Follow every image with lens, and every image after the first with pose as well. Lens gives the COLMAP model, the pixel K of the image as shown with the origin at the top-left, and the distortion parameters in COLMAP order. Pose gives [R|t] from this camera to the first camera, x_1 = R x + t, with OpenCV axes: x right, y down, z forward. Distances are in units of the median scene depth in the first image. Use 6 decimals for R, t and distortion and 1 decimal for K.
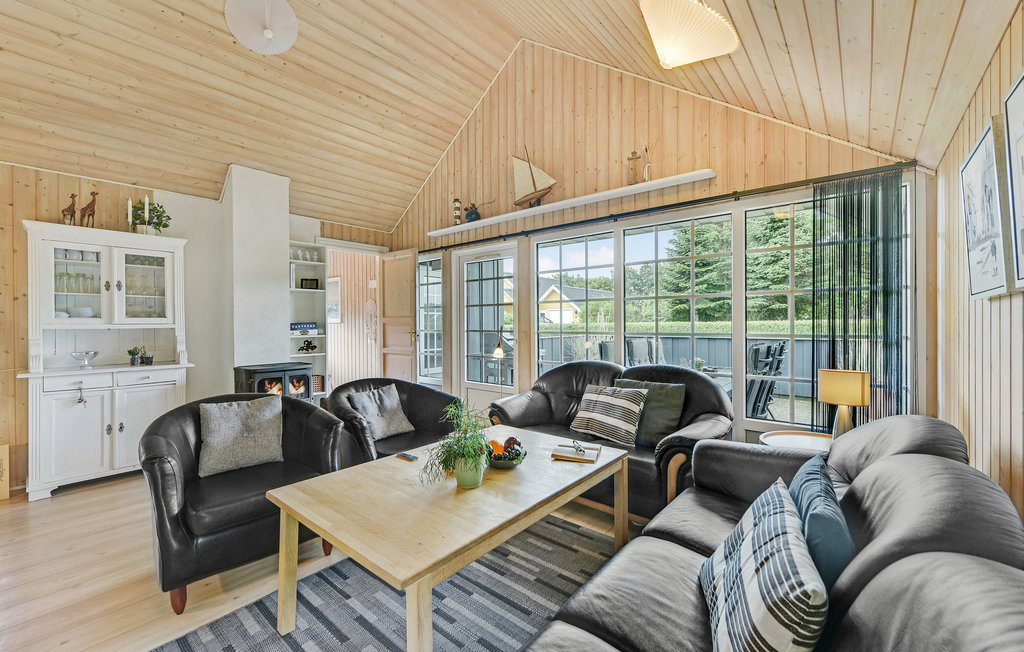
lens RADIAL K [[410.1, 0, 512.1], [0, 410.1, 321.2], [0, 0, 1]] dist [-0.006970, 0.000062]
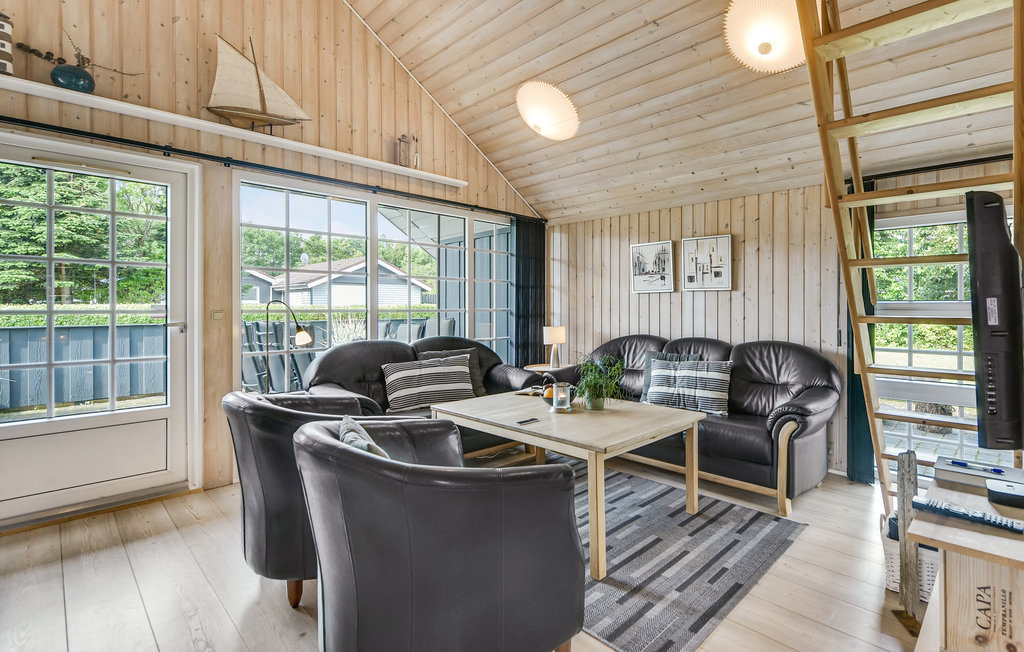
lens RADIAL K [[472.1, 0, 600.2], [0, 472.1, 309.8], [0, 0, 1]] dist [-0.010468, -0.000057]
pose [[-0.003461, -0.002630, 0.999991, -0.769537], [-0.001388, 0.999996, 0.002625, 0.022343], [-0.999993, -0.001378, -0.003465, 0.431627]]
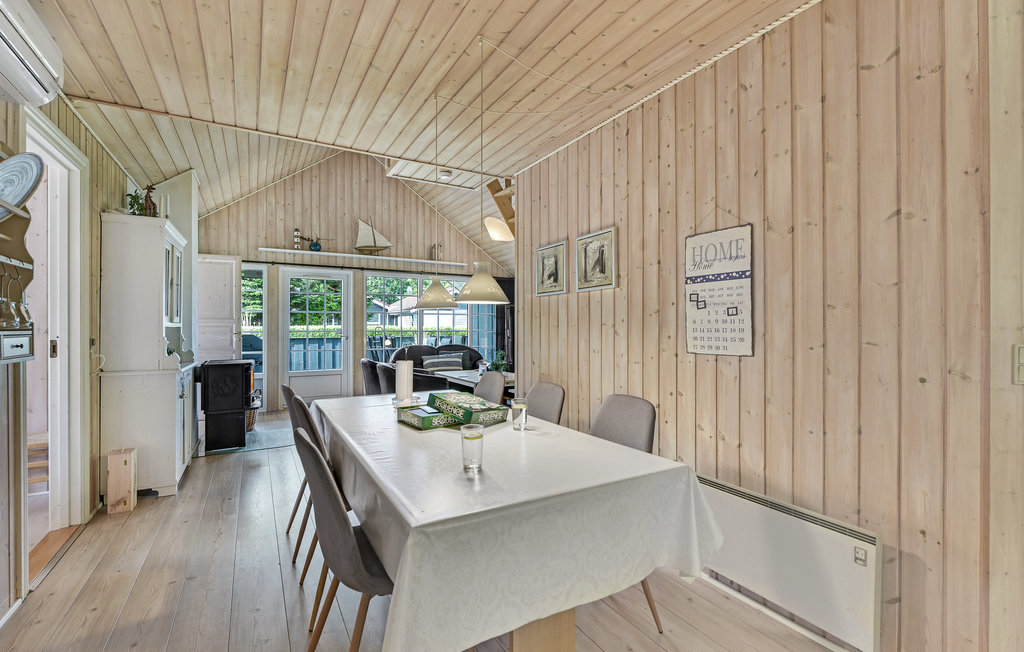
lens RADIAL K [[447.6, 0, 513.4], [0, 447.6, 327.4], [0, 0, 1]] dist [-0.001236, -0.000107]
pose [[0.332359, 0.002121, 0.943150, -1.495440], [-0.003561, 0.999993, -0.000994, 0.012511], [-0.943146, -0.003028, 0.332365, -0.133553]]
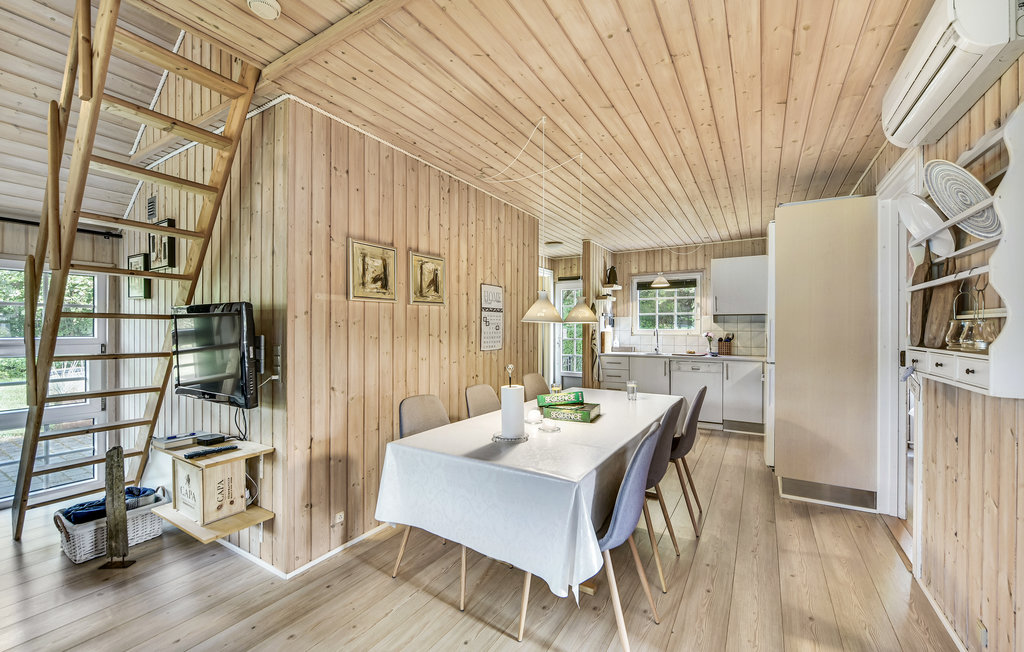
lens RADIAL K [[410.1, 0, 516.5], [0, 410.1, 327.8], [0, 0, 1]] dist [-0.006970, 0.000062]
pose [[-0.986570, 0.001510, -0.163332, -0.777530], [0.001968, 0.999995, -0.002645, -0.005724], [0.163327, -0.002931, -0.986568, 0.793647]]
